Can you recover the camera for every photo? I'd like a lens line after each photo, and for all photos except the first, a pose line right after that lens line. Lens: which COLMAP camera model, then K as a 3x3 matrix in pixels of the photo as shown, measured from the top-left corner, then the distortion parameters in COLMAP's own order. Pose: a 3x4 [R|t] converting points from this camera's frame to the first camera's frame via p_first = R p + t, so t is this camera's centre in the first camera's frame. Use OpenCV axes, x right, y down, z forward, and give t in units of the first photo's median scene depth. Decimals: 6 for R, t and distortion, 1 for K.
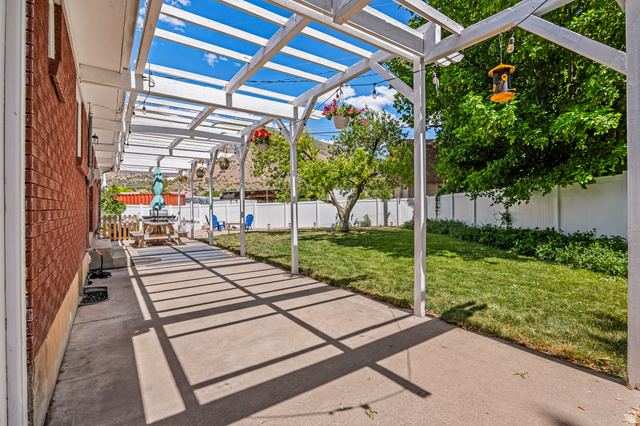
lens RADIAL K [[298.2, 0, 319.6], [0, 298.2, 207.4], [0, 0, 1]] dist [-0.028749, 0.000001]
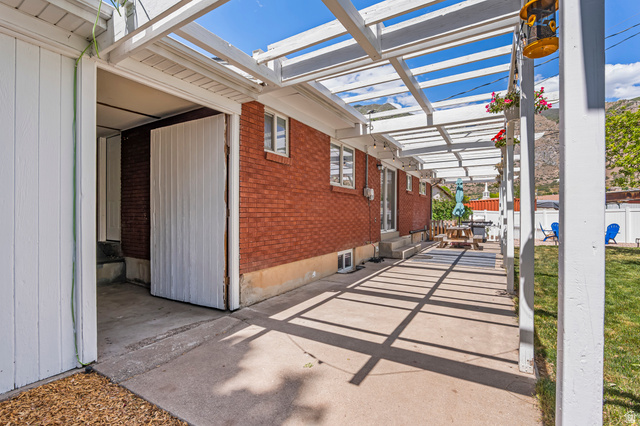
lens RADIAL K [[298.2, 0, 322.3], [0, 298.2, 213.9], [0, 0, 1]] dist [-0.028749, 0.000001]
pose [[0.418886, 0.013981, -0.907931, 0.883531], [-0.007194, 0.999901, 0.012079, -0.030012], [0.908011, 0.001472, 0.418945, 0.255384]]
